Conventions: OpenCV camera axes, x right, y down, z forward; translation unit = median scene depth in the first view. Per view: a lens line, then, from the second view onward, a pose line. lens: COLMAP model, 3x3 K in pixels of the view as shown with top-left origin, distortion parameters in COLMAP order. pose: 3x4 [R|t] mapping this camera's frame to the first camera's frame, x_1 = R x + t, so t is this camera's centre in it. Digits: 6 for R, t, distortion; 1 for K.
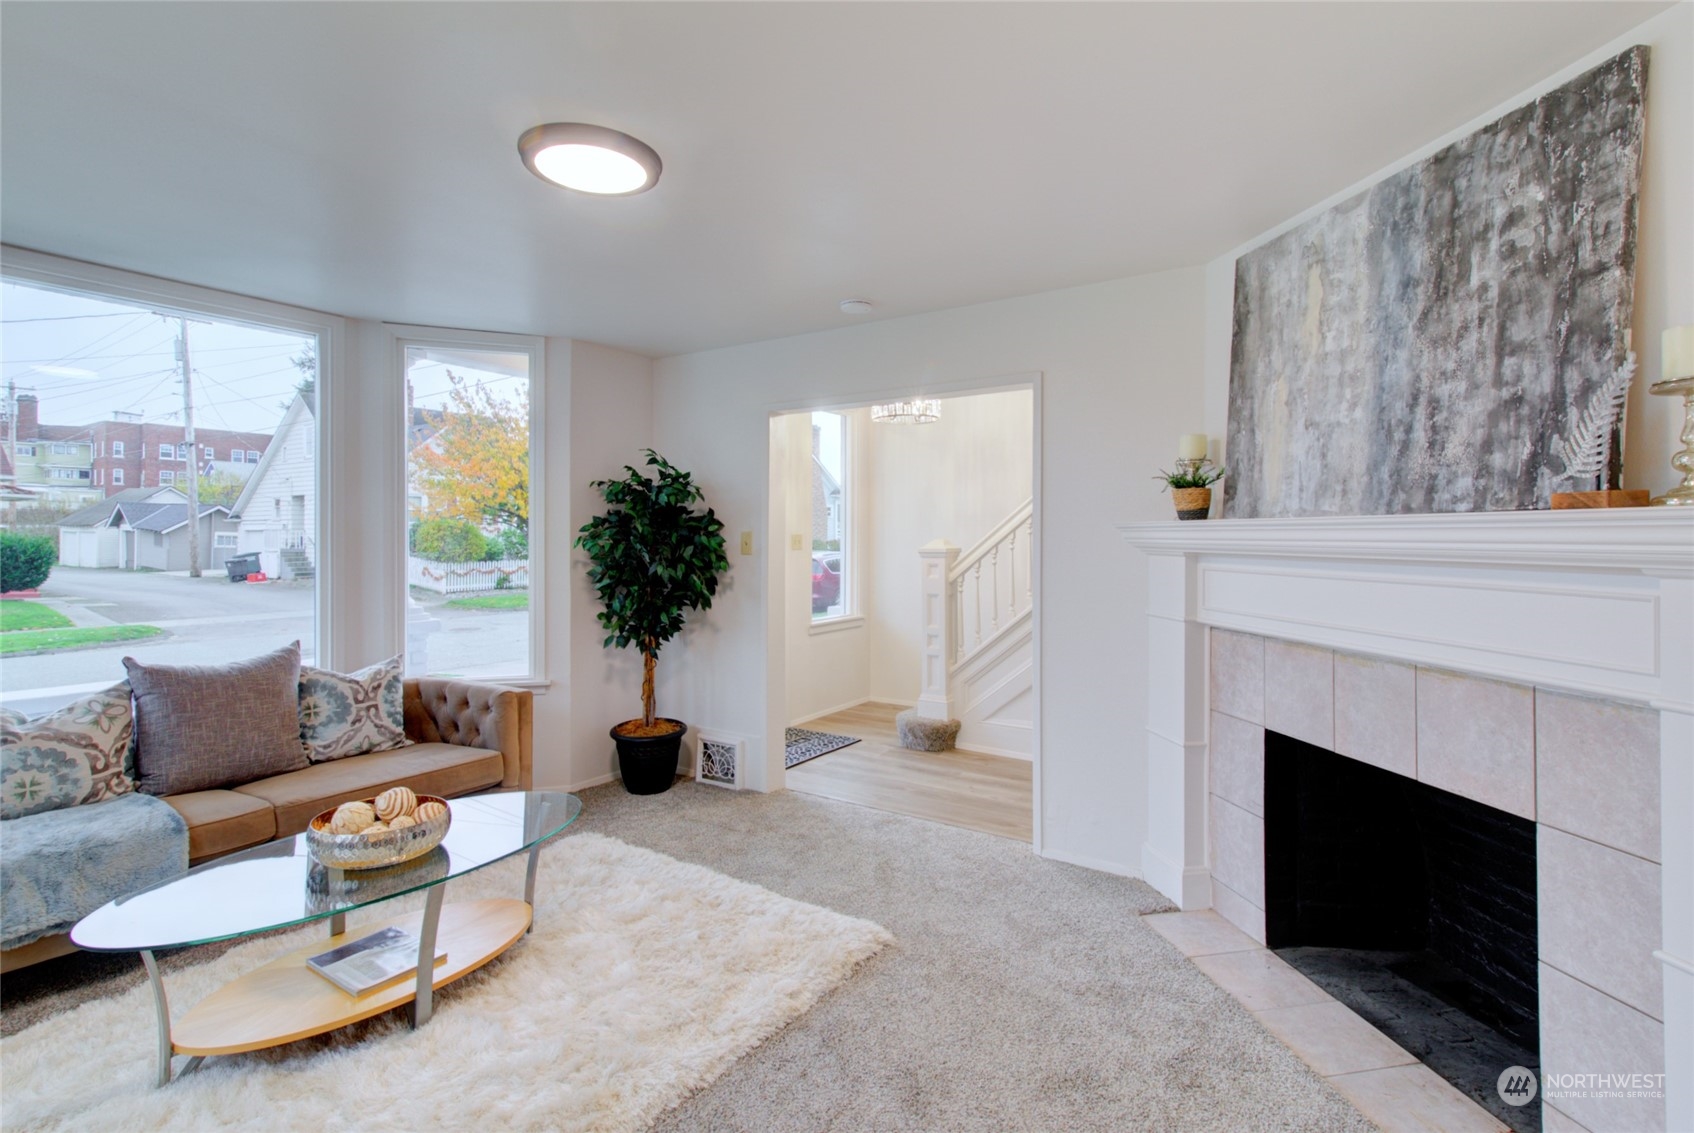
lens RADIAL K [[816.6, 0, 872.4], [0, 816.6, 534.4], [0, 0, 1]] dist [0.009757, 0.002231]
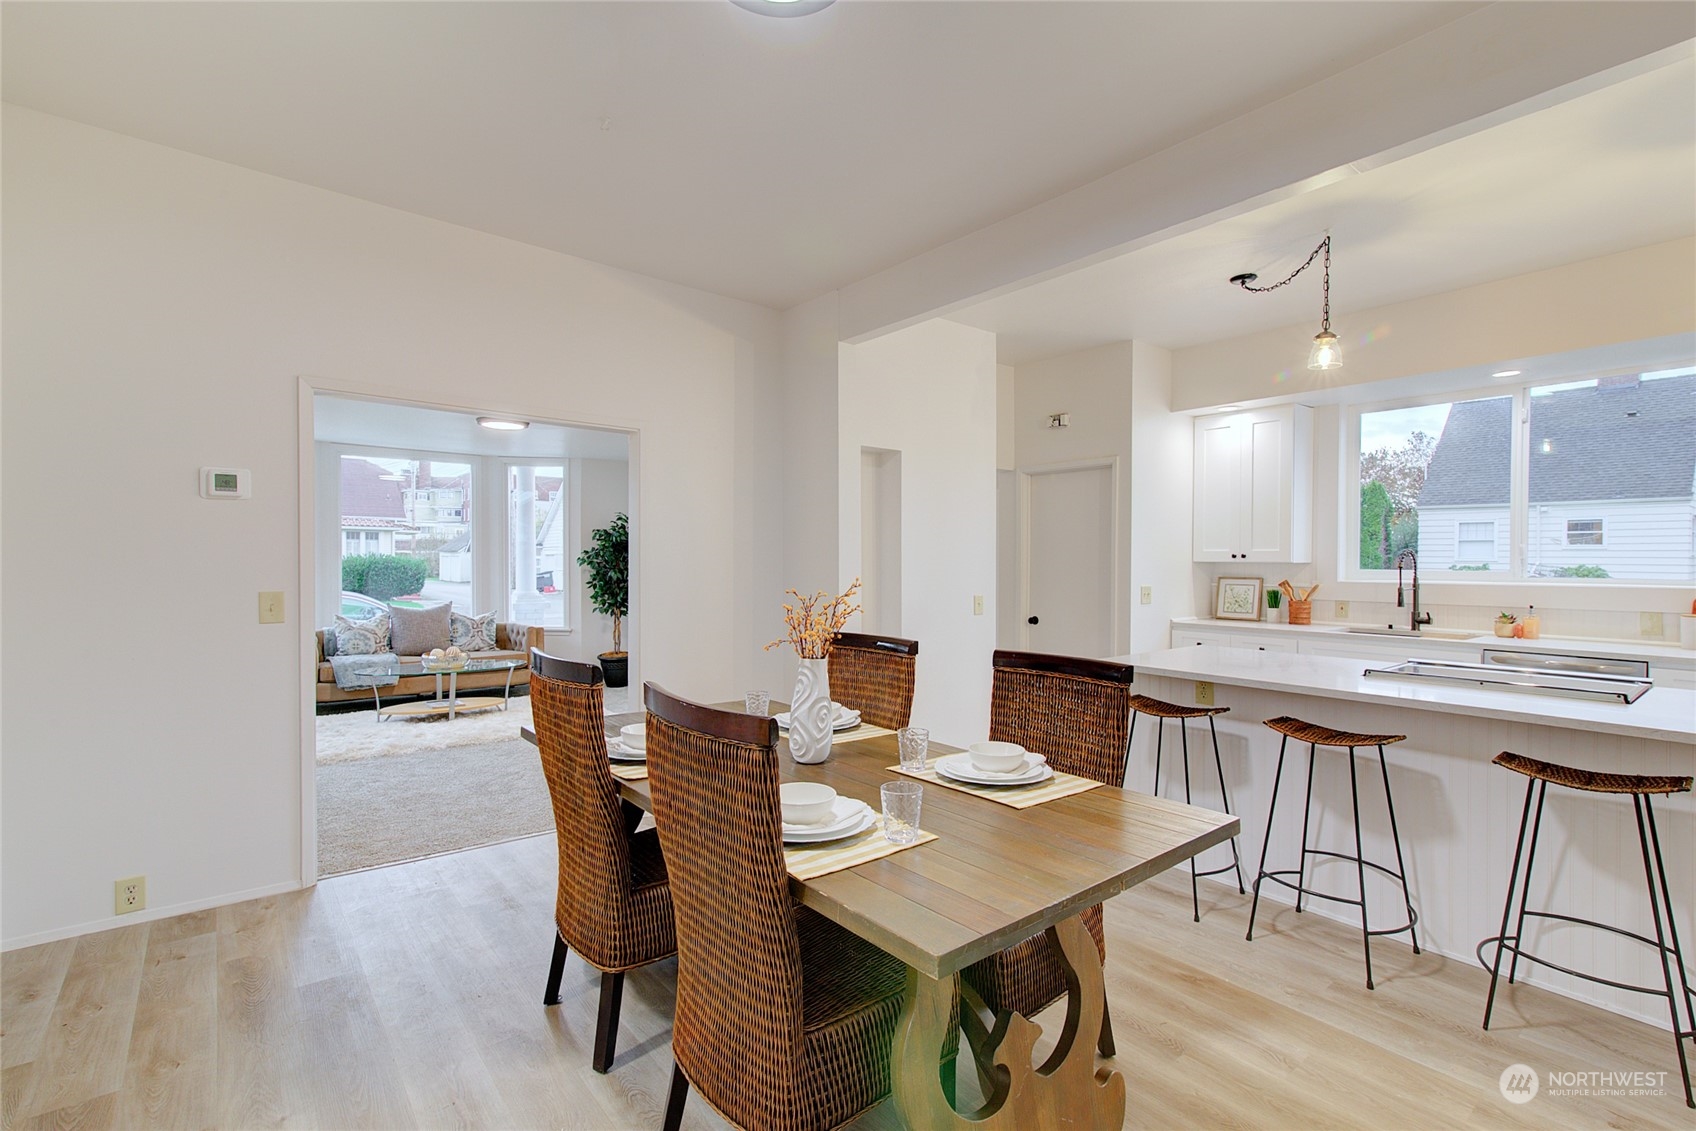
lens RADIAL K [[779.6, 0, 853.0], [0, 779.6, 559.8], [0, 0, 1]] dist [0.010594, 0.001053]
pose [[0.955382, -0.000177, -0.295373, 1.297044], [0.001158, 0.999994, 0.003147, 0.005323], [0.295370, -0.003349, 0.955377, -0.980841]]
